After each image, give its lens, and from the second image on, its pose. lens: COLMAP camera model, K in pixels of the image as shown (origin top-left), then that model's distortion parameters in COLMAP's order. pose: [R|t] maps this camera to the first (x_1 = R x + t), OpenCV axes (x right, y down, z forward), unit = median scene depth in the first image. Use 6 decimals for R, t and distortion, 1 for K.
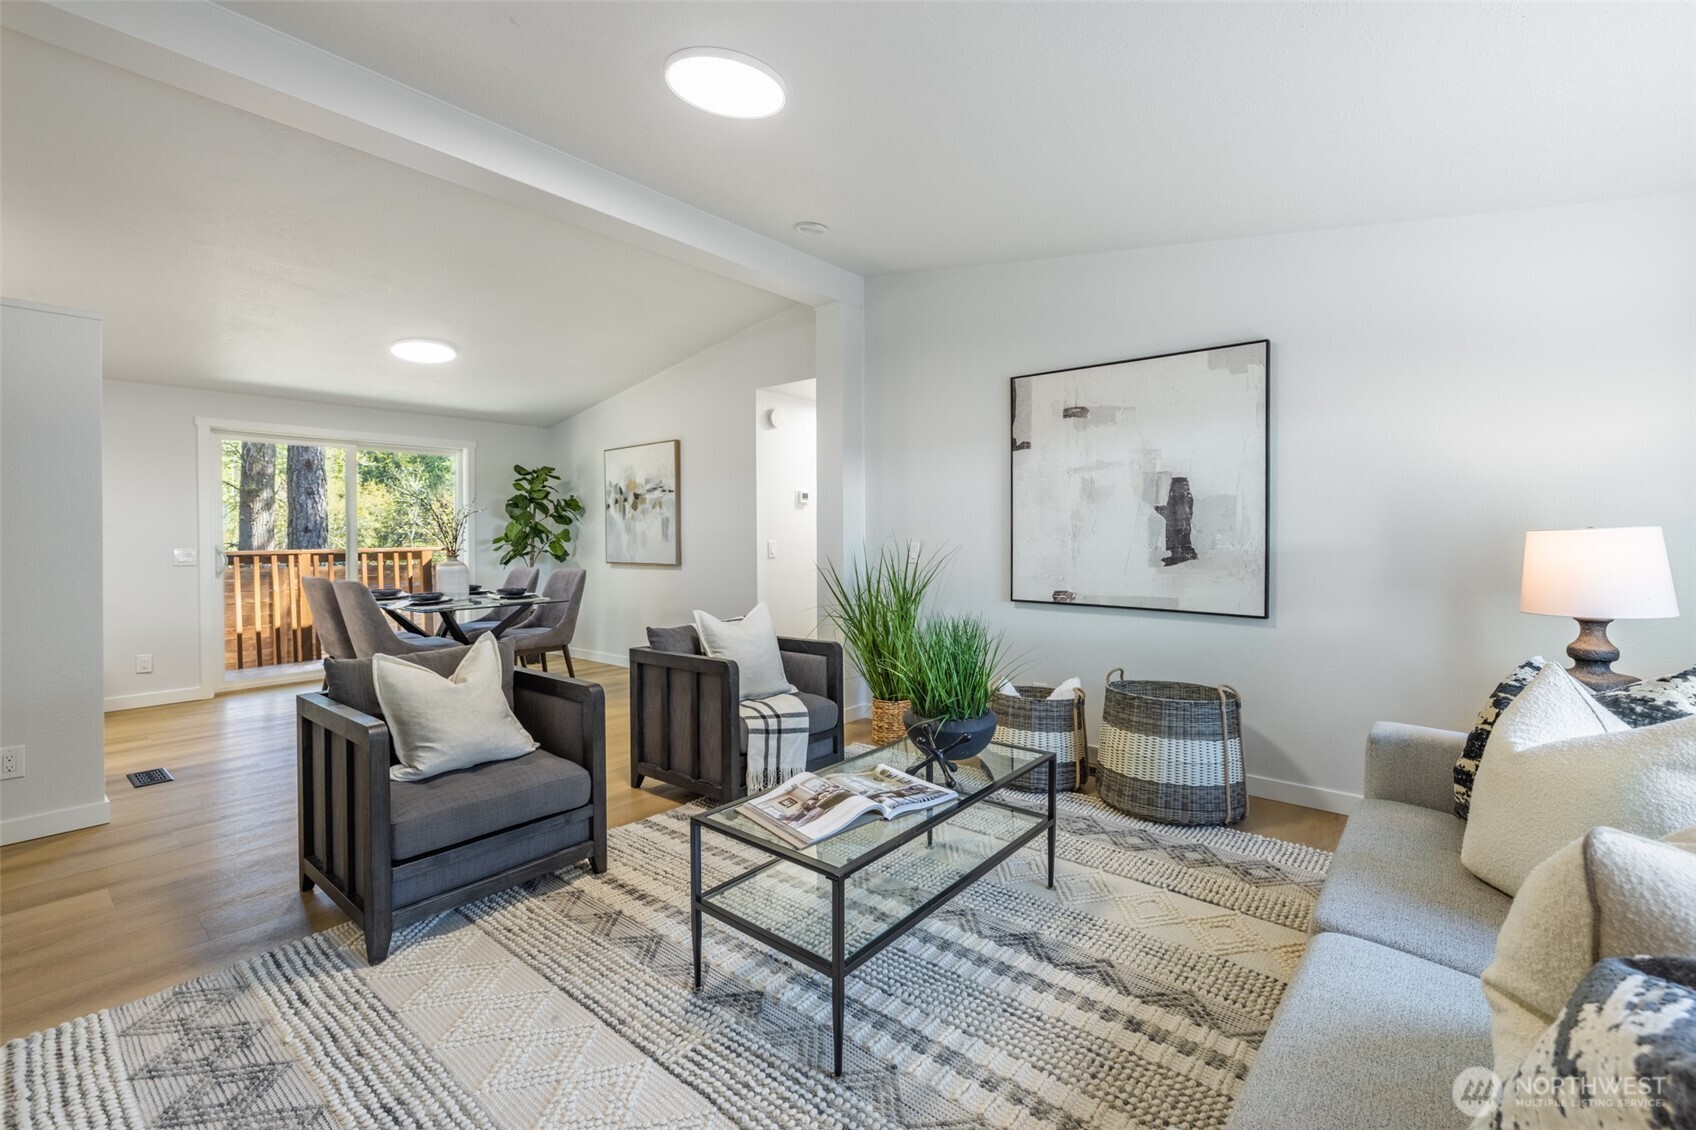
lens RADIAL K [[721.1, 0, 873.1], [0, 721.1, 546.3], [0, 0, 1]] dist [-0.000073, 0.000012]
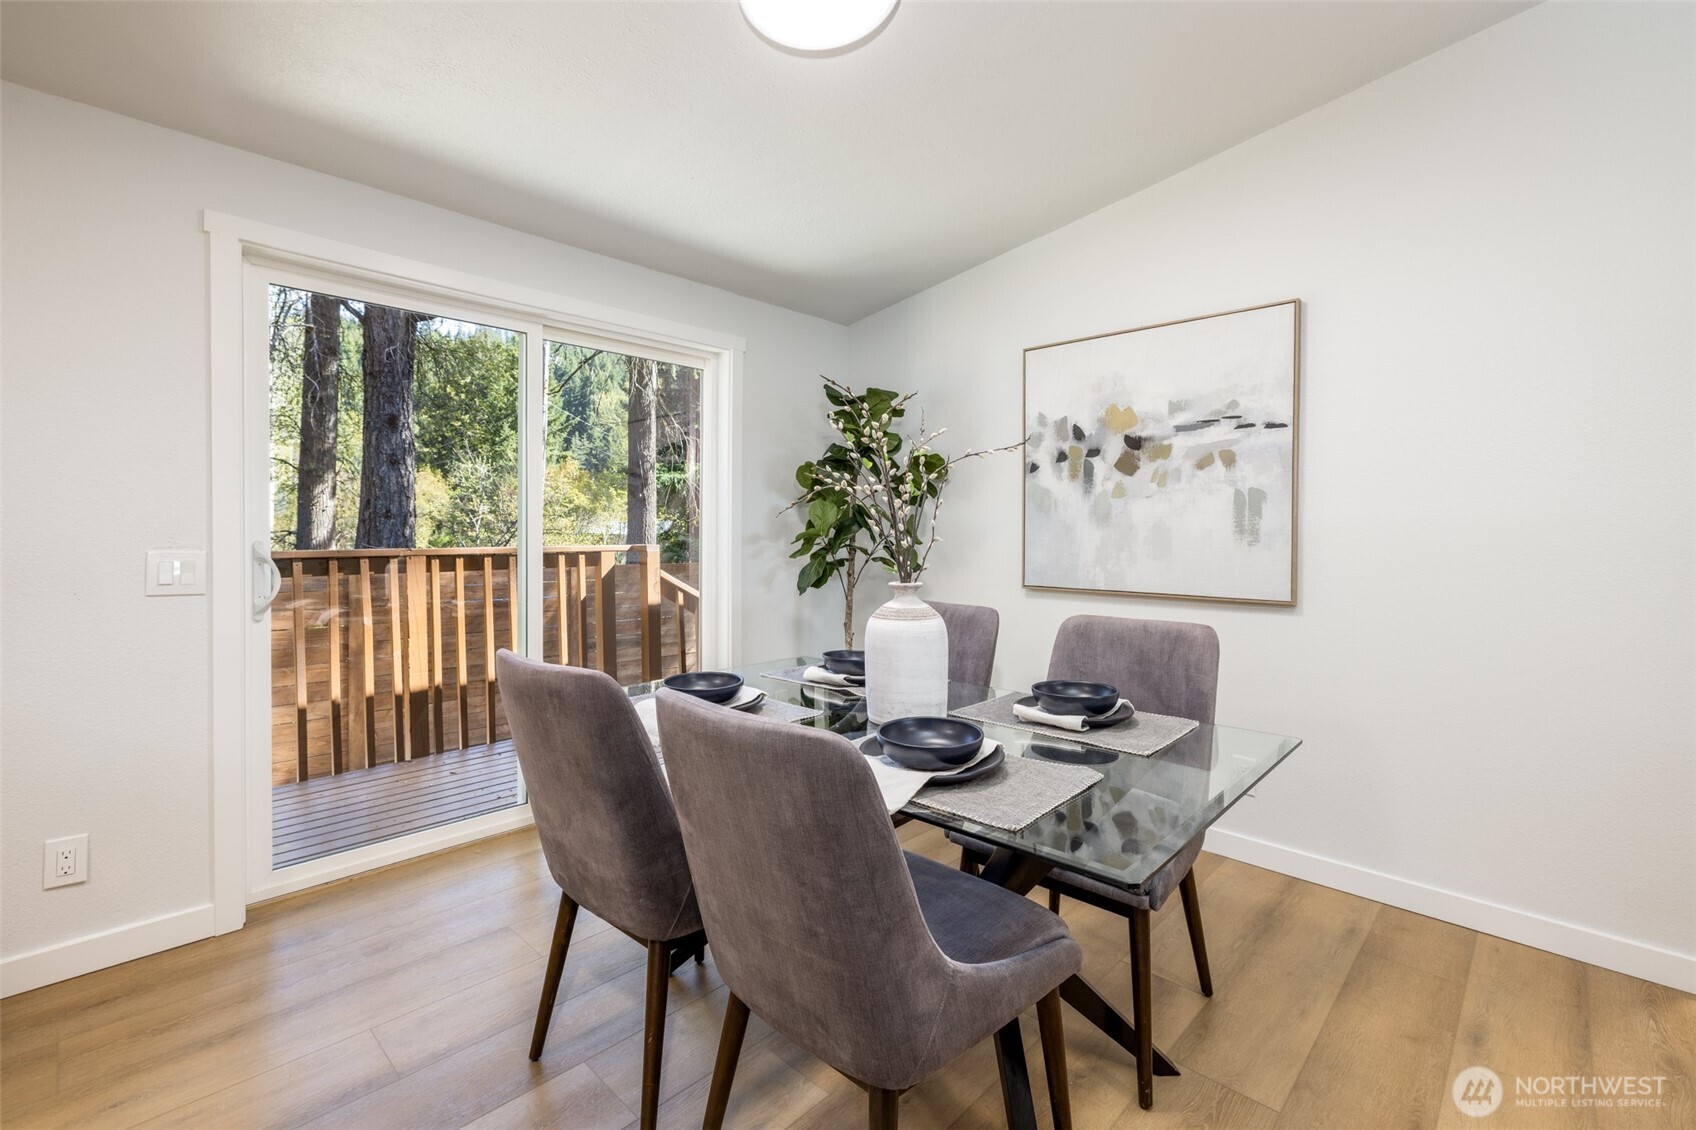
lens RADIAL K [[750.7, 0, 851.0], [0, 750.7, 551.0], [0, 0, 1]] dist [-0.000107, -0.000220]
pose [[0.996307, 0.016286, -0.084309, -0.566473], [-0.015344, 0.999813, 0.011808, -0.006281], [0.084486, -0.010471, 0.996370, 0.636749]]
